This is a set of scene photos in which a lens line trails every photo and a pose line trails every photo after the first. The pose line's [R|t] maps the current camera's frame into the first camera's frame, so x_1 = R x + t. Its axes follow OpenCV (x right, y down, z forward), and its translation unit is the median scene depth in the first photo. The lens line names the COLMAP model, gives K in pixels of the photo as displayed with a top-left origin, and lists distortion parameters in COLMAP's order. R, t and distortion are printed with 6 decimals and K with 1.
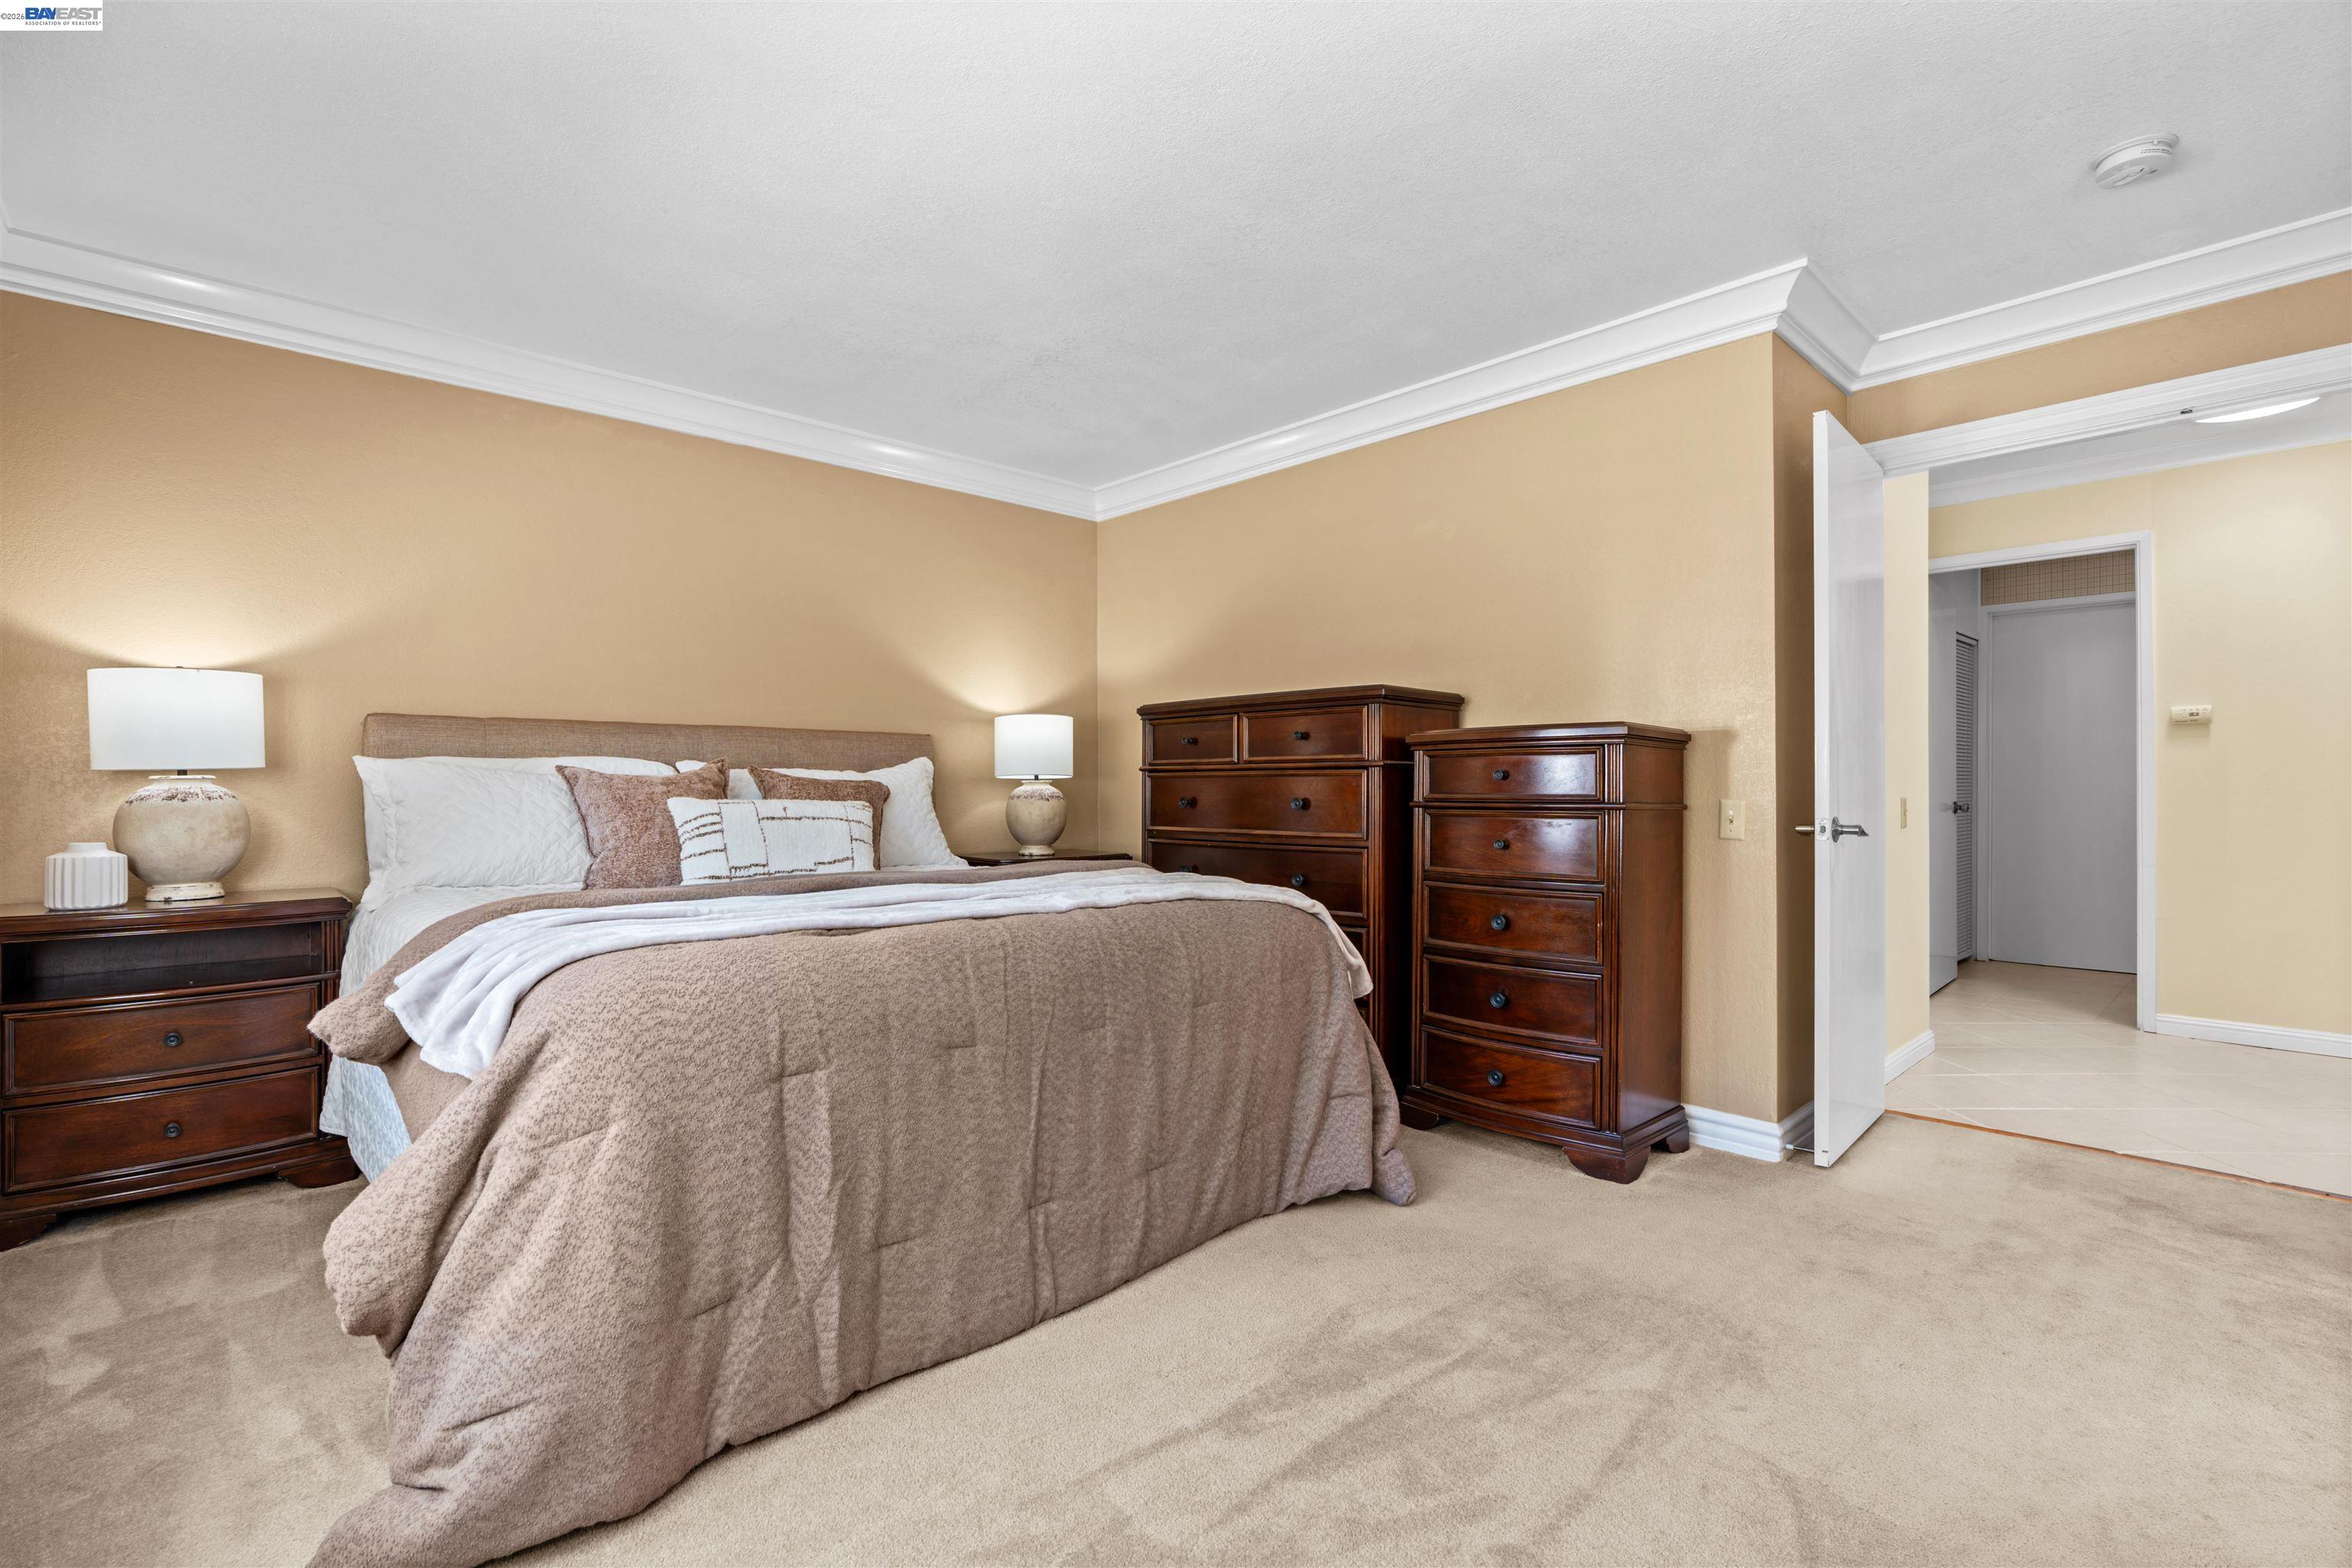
lens RADIAL K [[1064.8, 0, 1176.0], [0, 1064.8, 784.0], [0, 0, 1]] dist [-0.019614, 0.007279]
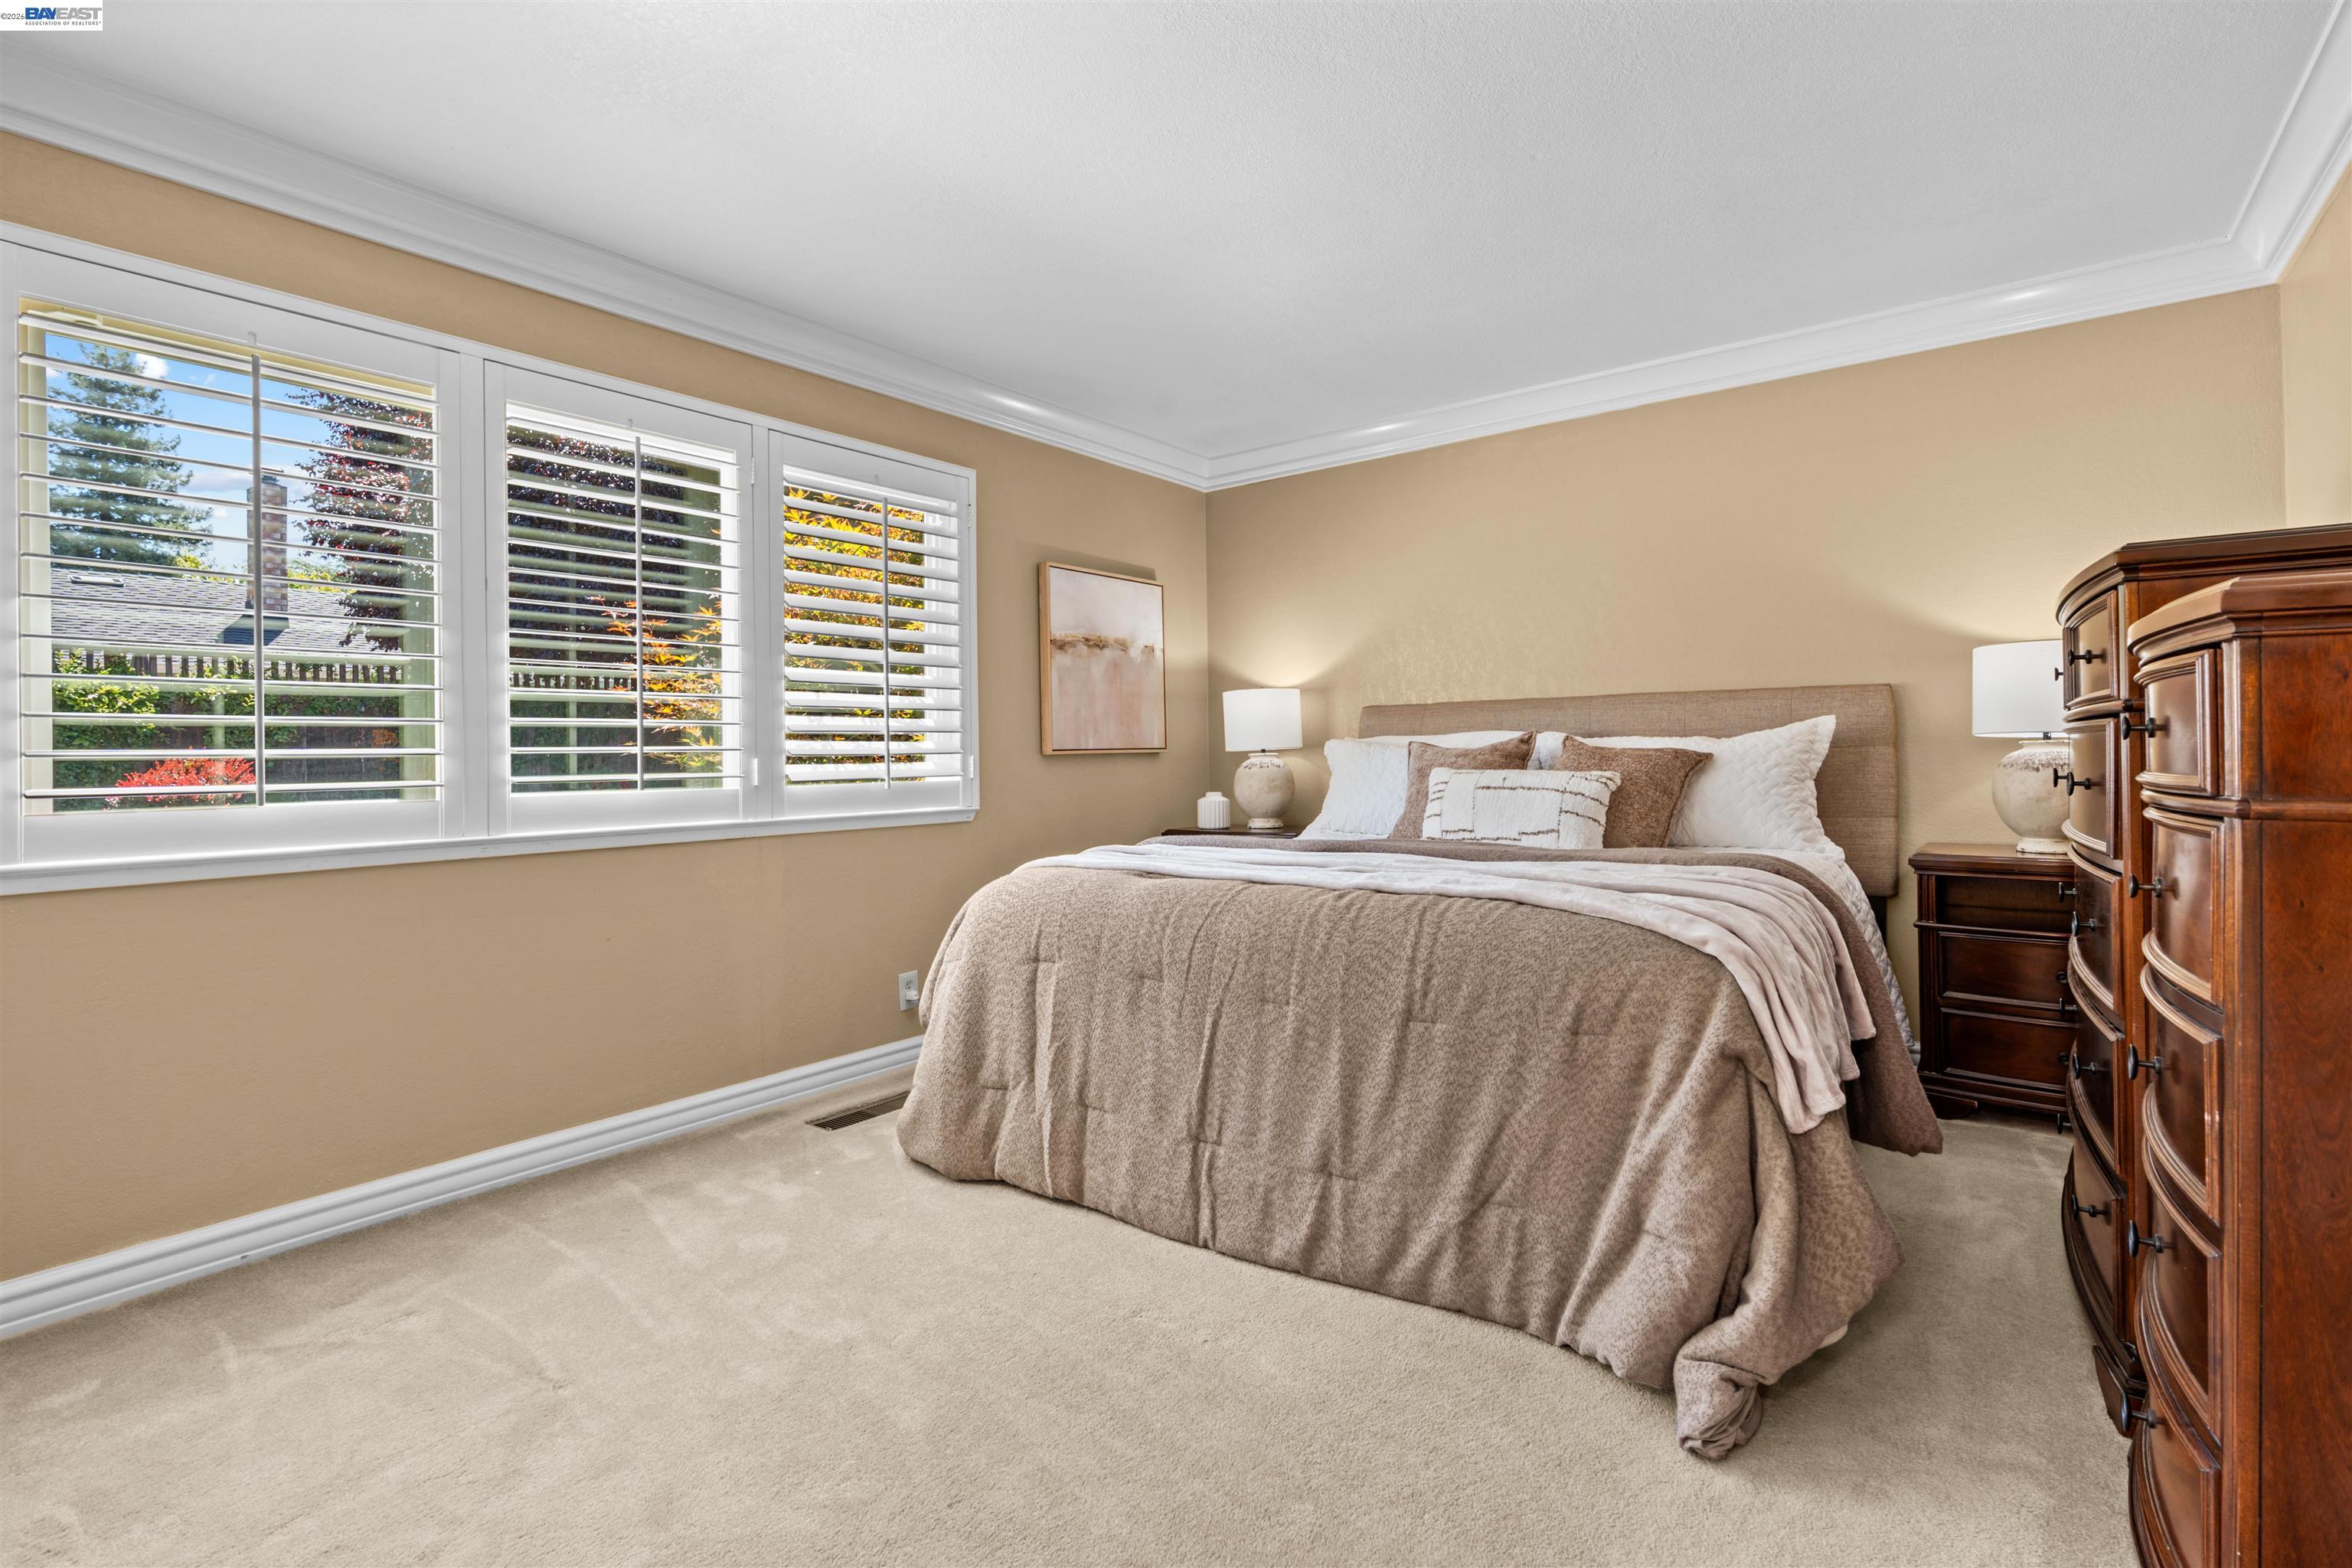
lens RADIAL K [[1070.2, 0, 1173.6], [0, 1070.2, 749.2], [0, 0, 1]] dist [-0.018253, 0.007610]
pose [[0.178218, -0.011596, -0.983923, 0.954872], [0.018814, 0.999788, -0.008375, -0.005088], [0.983811, -0.017019, 0.178399, 0.763763]]
